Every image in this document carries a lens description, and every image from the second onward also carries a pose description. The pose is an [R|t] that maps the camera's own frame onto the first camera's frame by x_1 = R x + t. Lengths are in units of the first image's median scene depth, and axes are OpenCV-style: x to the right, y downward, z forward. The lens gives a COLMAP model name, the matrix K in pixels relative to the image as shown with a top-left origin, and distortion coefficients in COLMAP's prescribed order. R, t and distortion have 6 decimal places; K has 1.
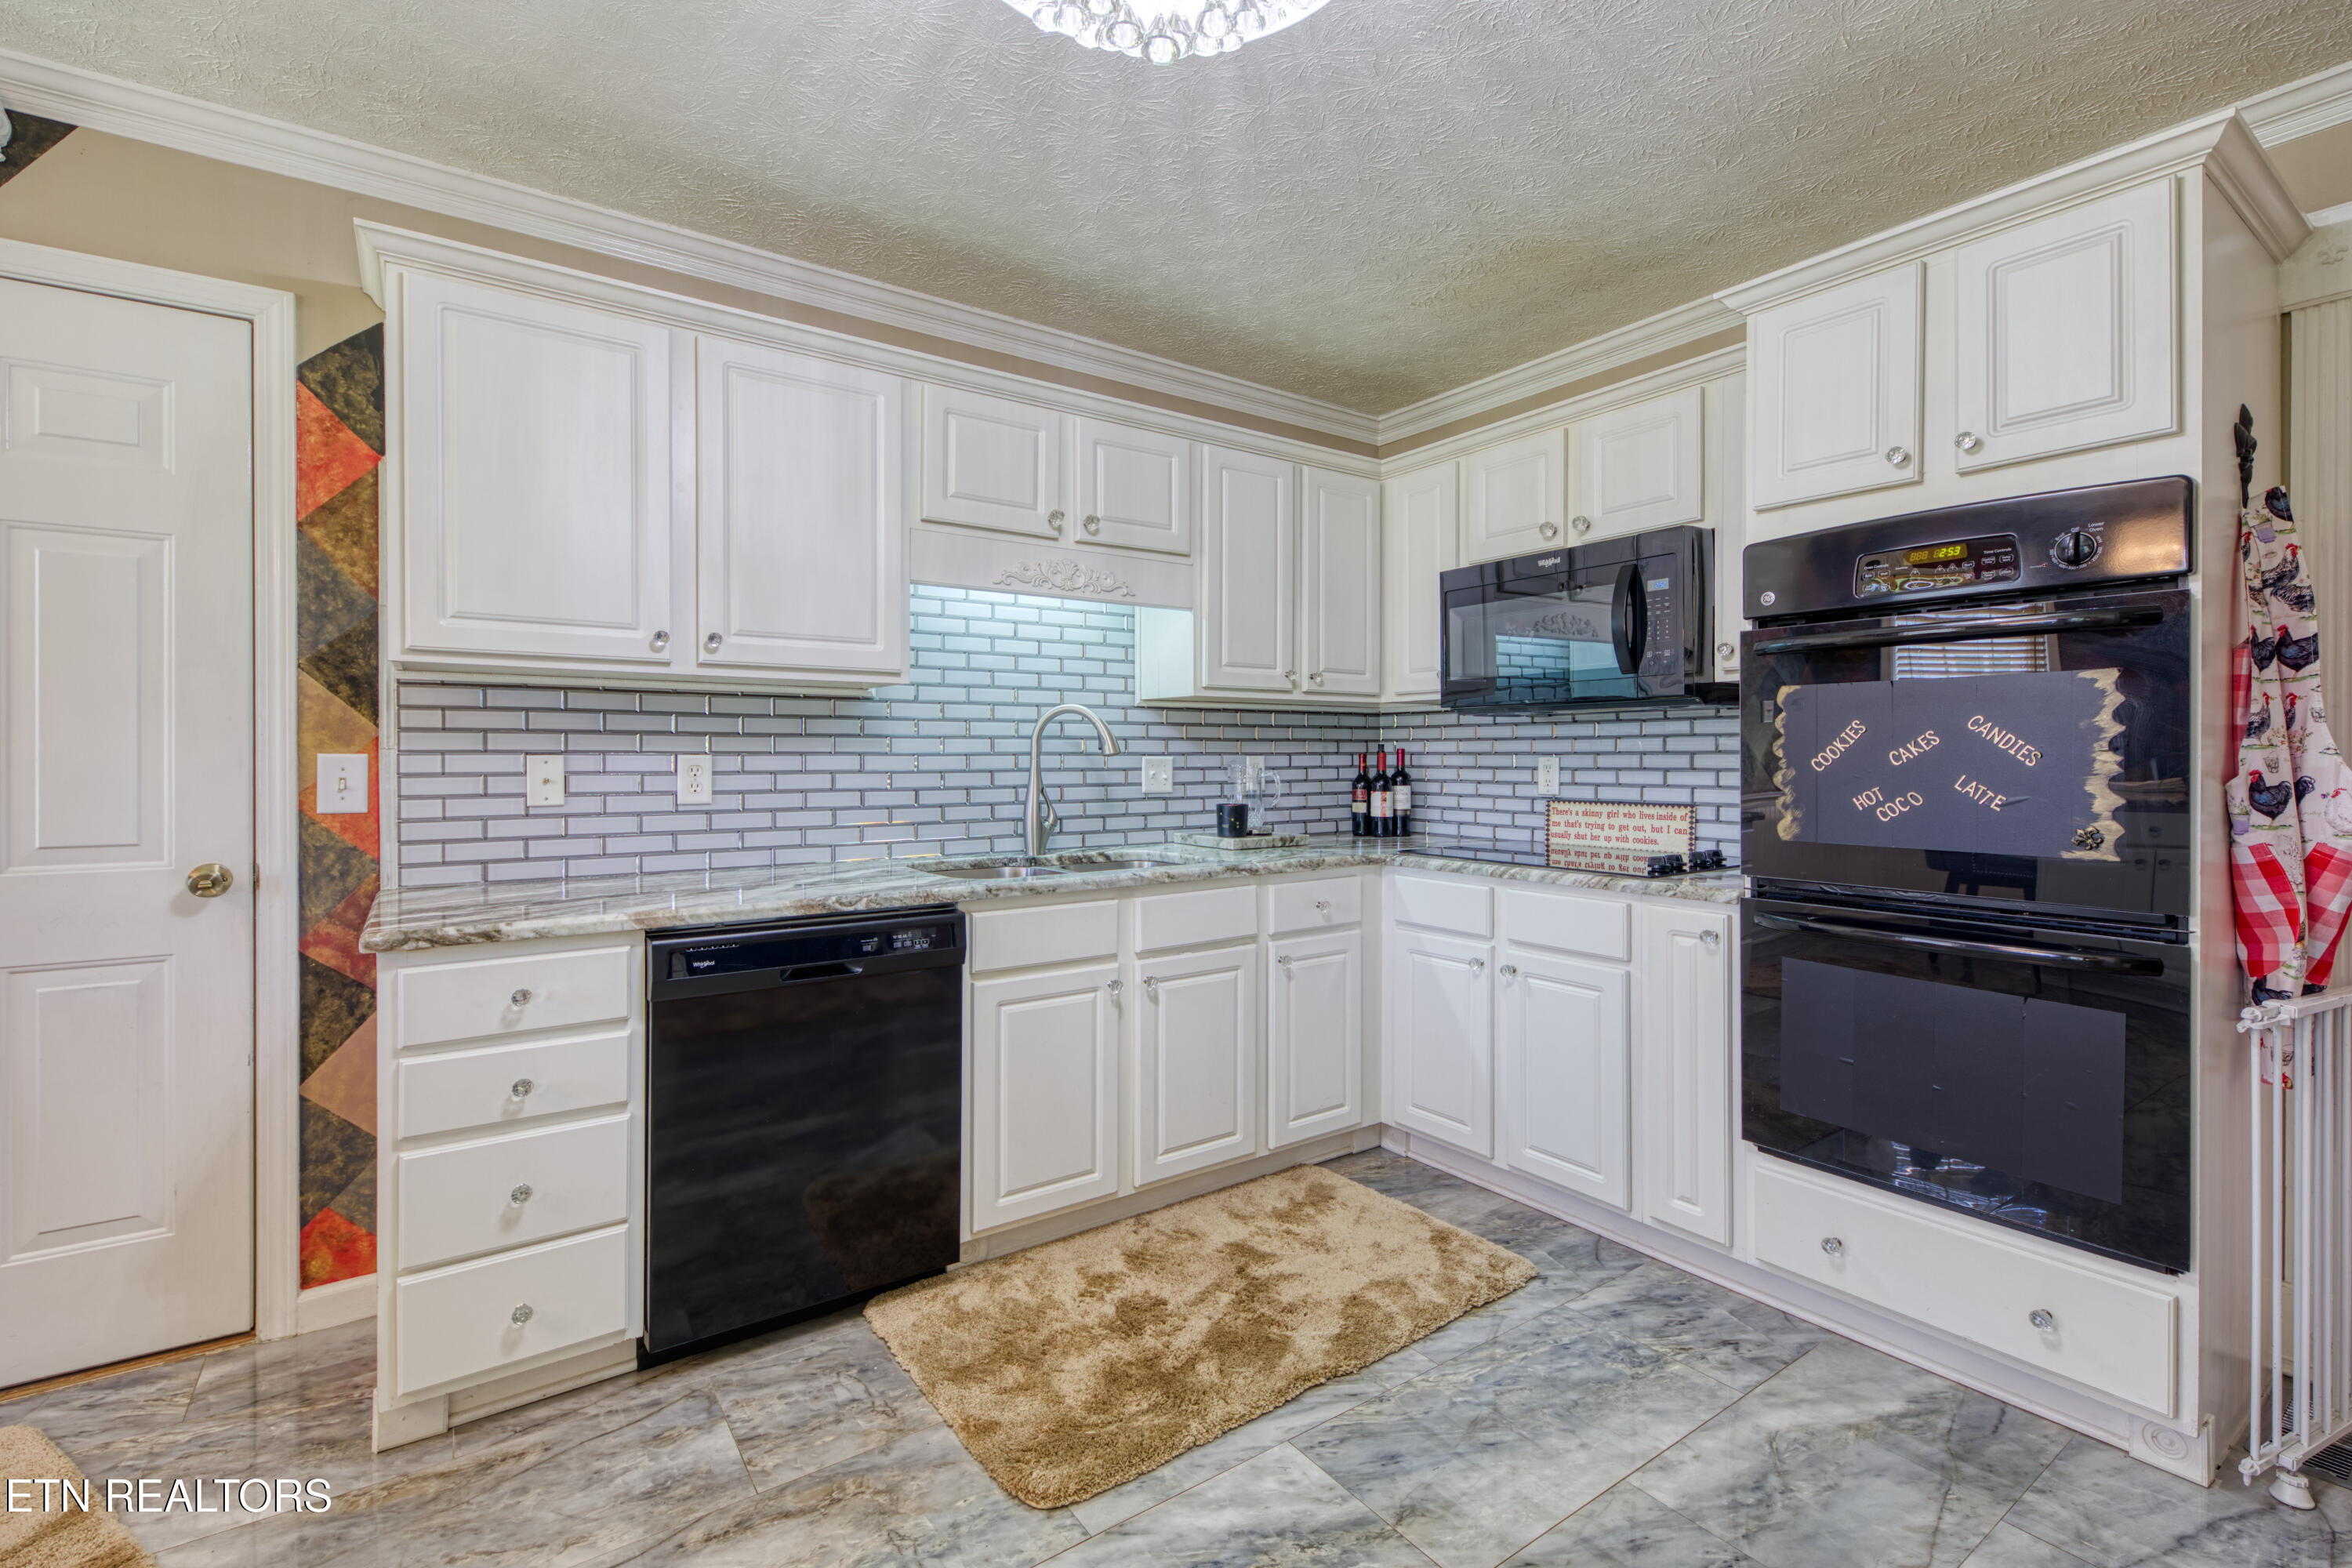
lens RADIAL K [[1022.2, 0, 1182.5], [0, 1022.2, 759.7], [0, 0, 1]] dist [0.004275, 0.000345]
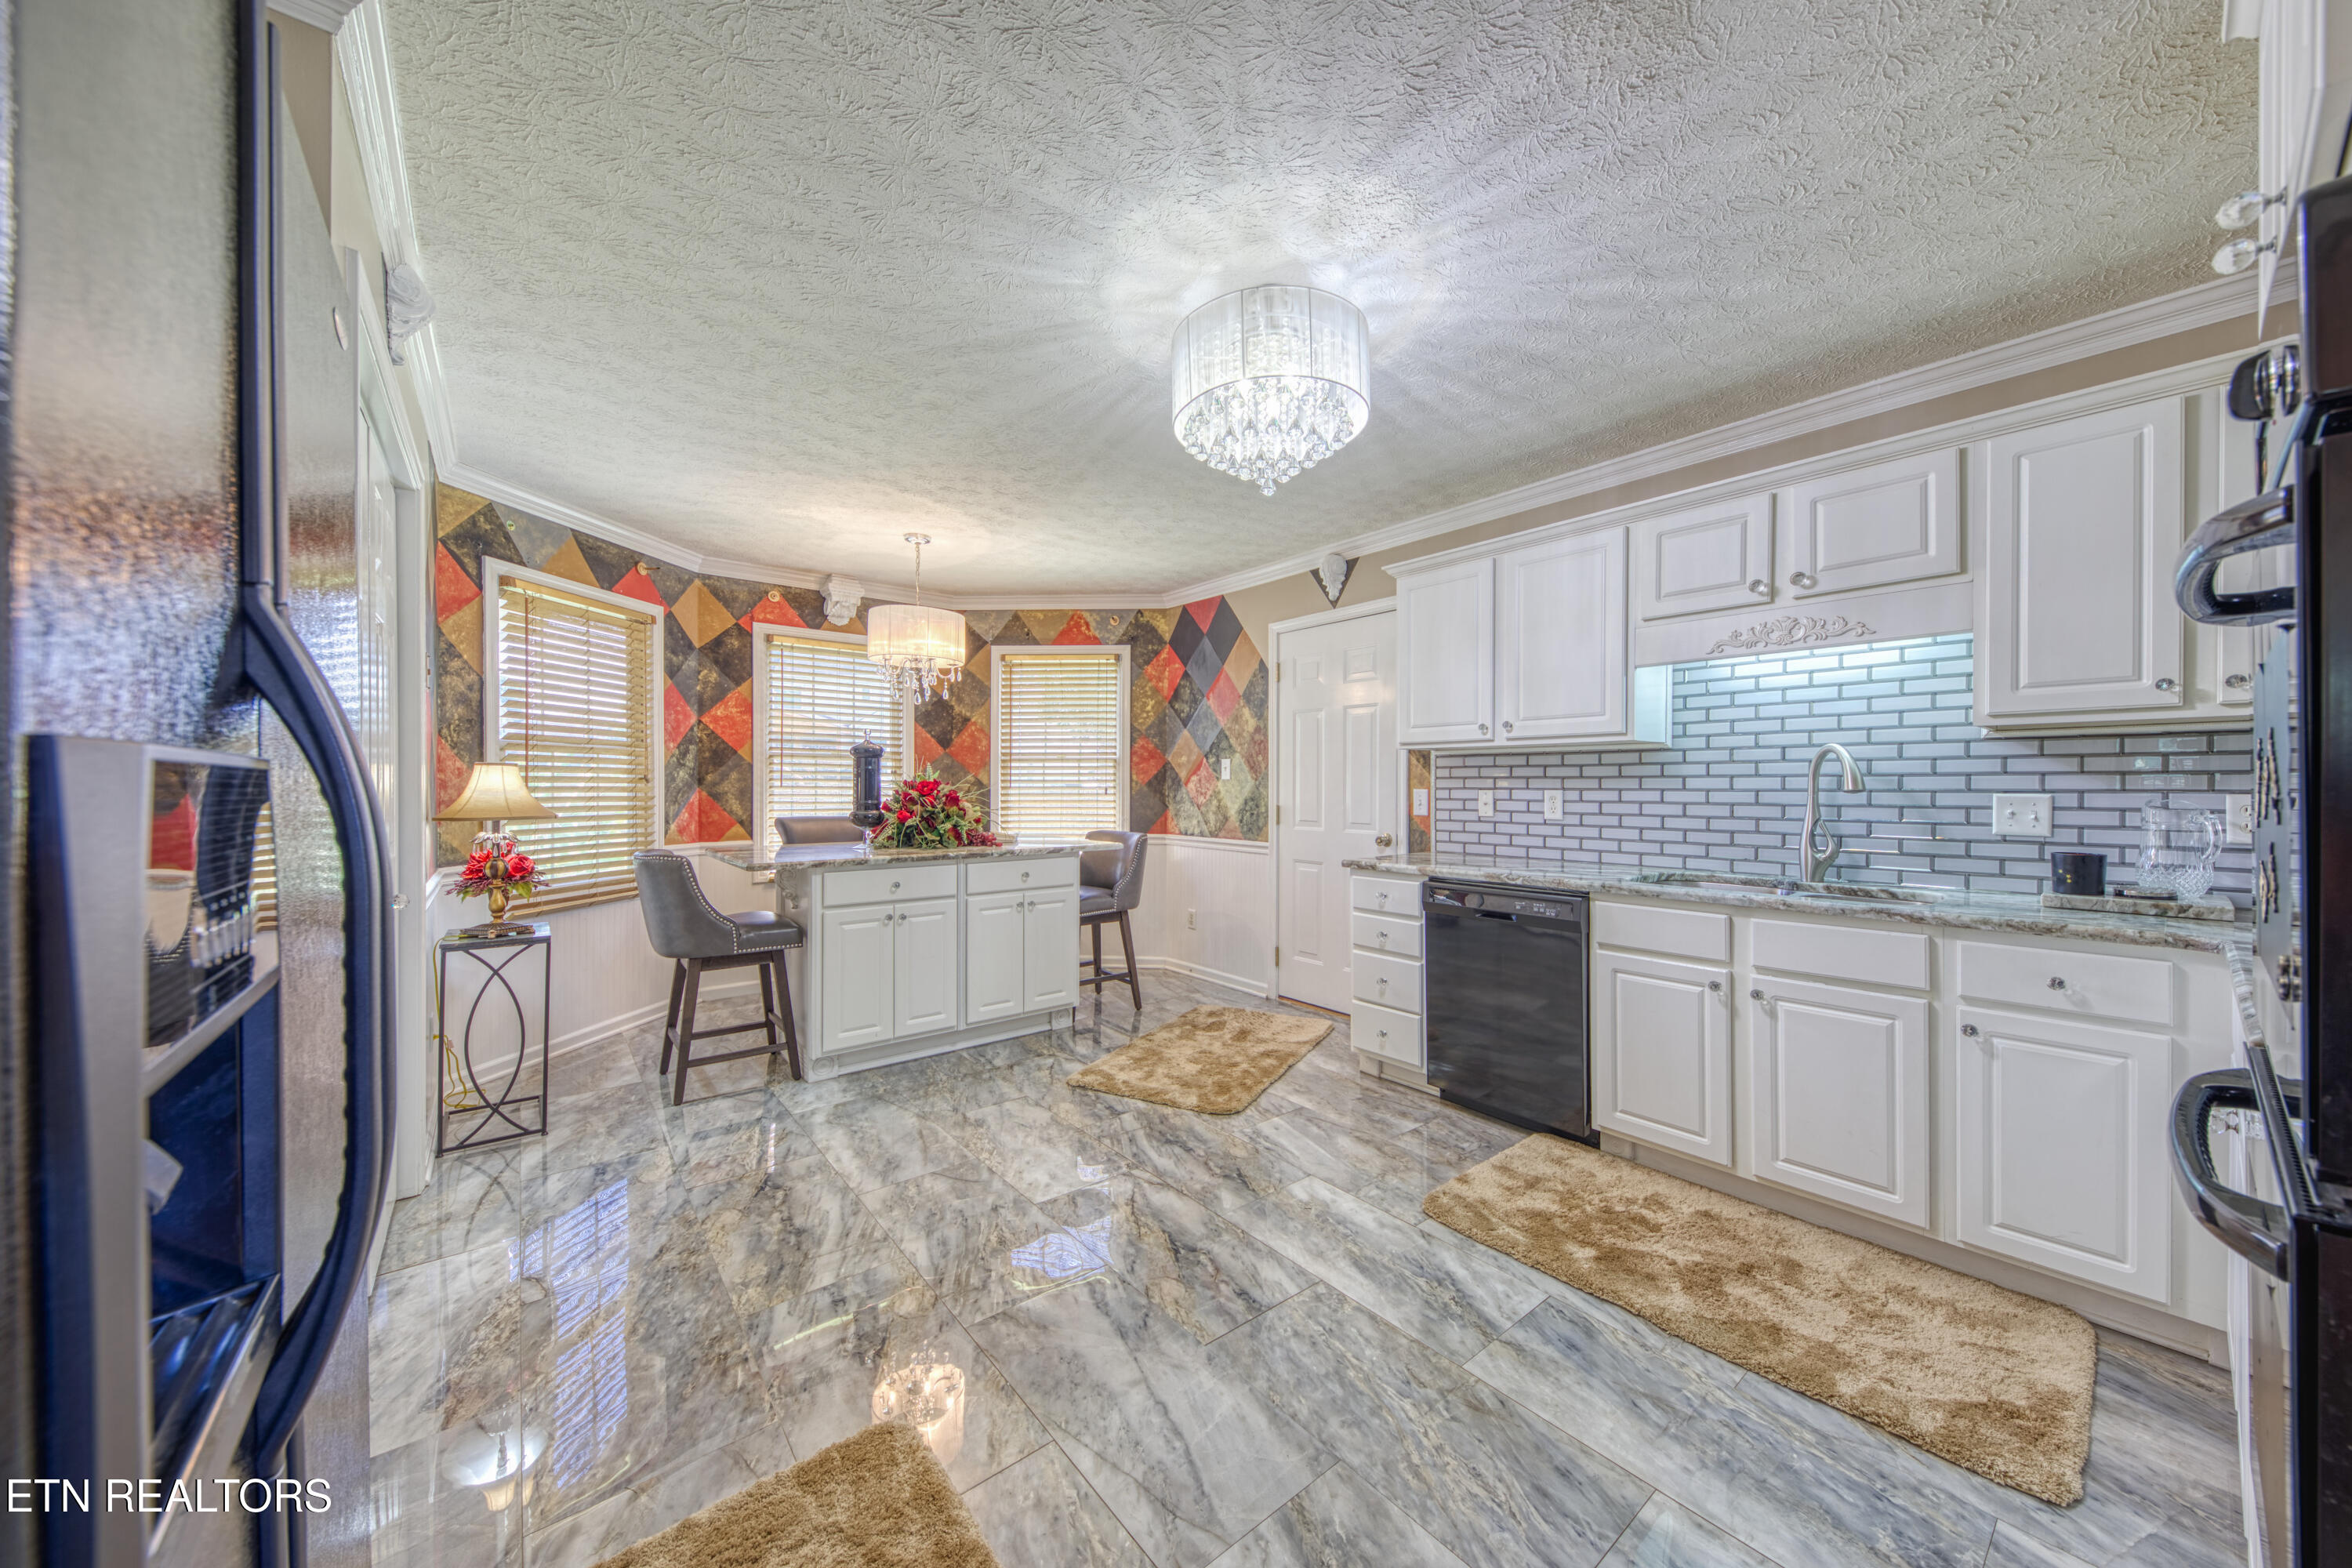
lens RADIAL K [[812.6, 0, 1138.3], [0, 812.6, 786.5], [0, 0, 1]] dist [-0.000006, -0.003411]
pose [[0.015349, 0.000403, -0.999882, 0.931588], [-0.003943, 0.999992, 0.000342, -0.009346], [0.999874, 0.003937, 0.015351, 0.342290]]
